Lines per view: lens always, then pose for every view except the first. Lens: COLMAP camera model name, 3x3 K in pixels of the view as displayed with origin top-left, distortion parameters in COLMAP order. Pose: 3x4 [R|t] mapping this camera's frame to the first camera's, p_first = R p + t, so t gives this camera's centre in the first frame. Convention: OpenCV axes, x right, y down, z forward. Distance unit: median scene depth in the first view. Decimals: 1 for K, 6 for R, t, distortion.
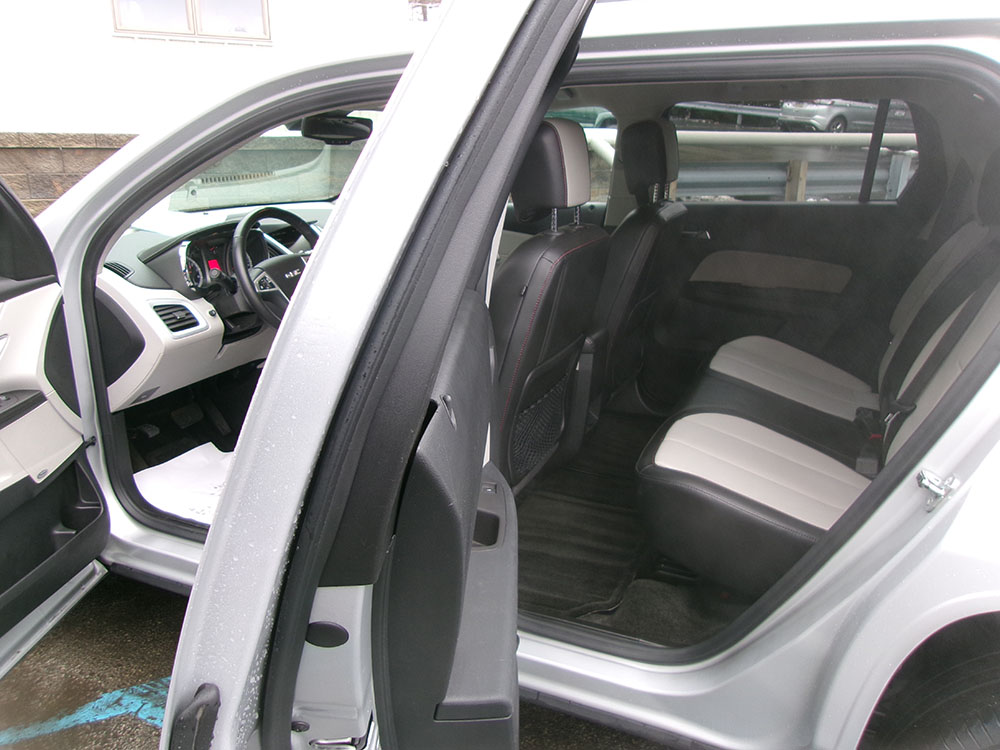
lens RADIAL K [[767.1, 0, 500.0], [0, 767.1, 375.0], [0, 0, 1]] dist [-0.020765, 0.046031]
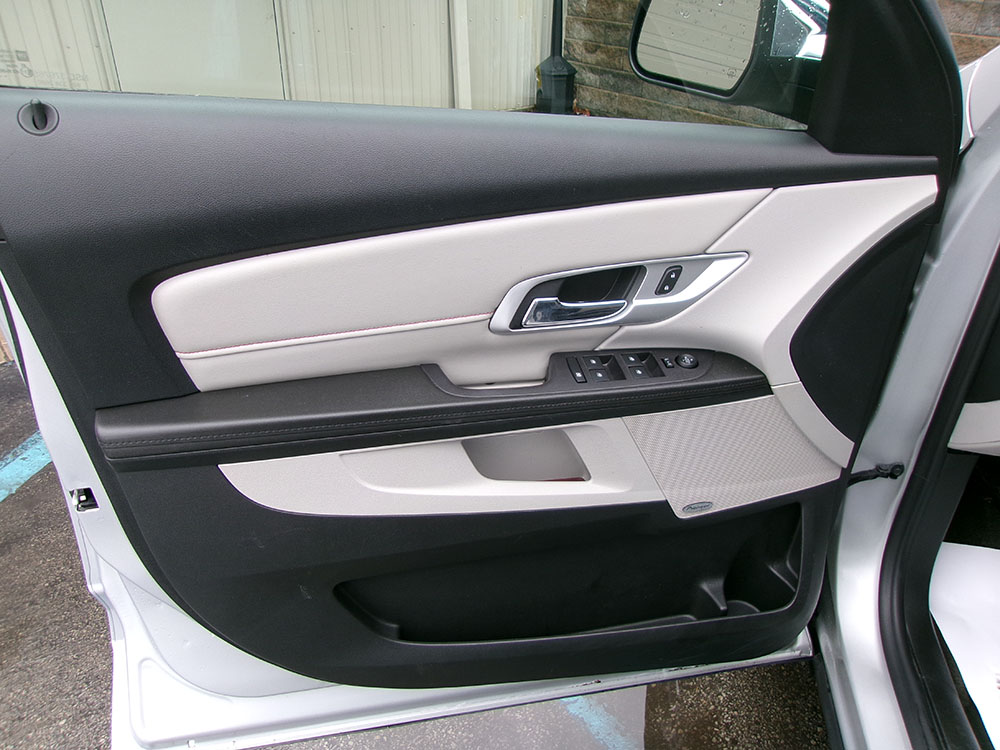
lens RADIAL K [[767.1, 0, 500.0], [0, 767.1, 375.0], [0, 0, 1]] dist [-0.020765, 0.046031]
pose [[0.245927, 0.483166, -0.840280, -0.179012], [-0.308670, 0.860811, 0.404632, -0.106615], [0.918827, 0.159859, 0.360835, 0.540120]]
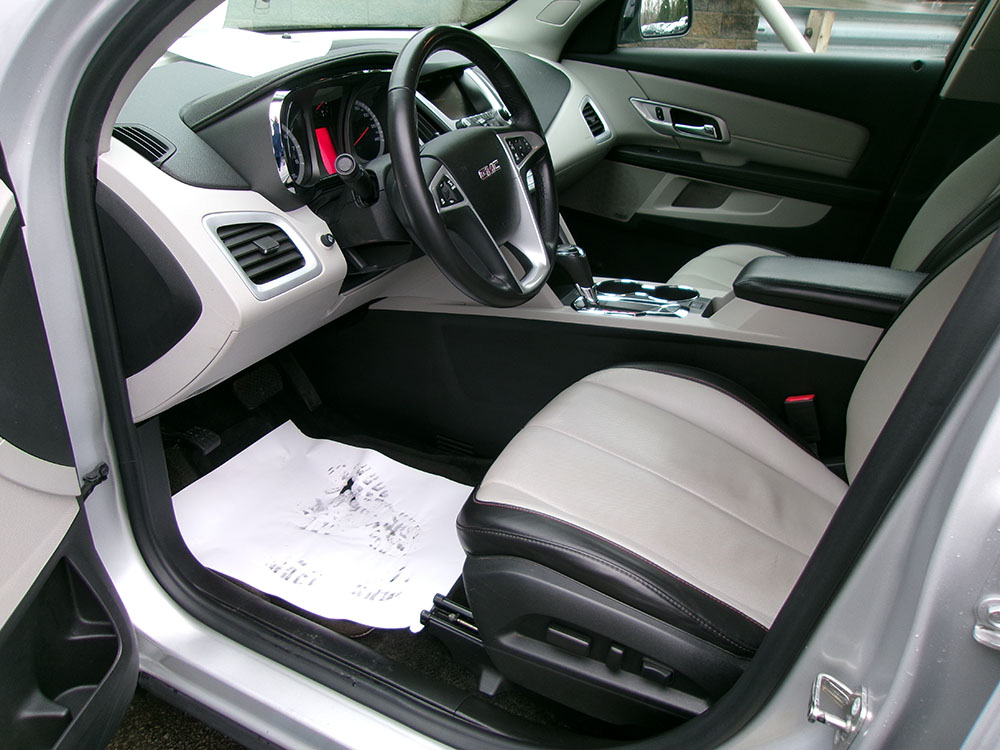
lens RADIAL K [[767.1, 0, 500.0], [0, 767.1, 375.0], [0, 0, 1]] dist [-0.020765, 0.046031]
pose [[0.997688, 0.065867, -0.016746, -0.253594], [-0.061888, 0.982330, 0.176631, -0.092259], [0.028084, -0.175186, 0.984135, 0.499997]]
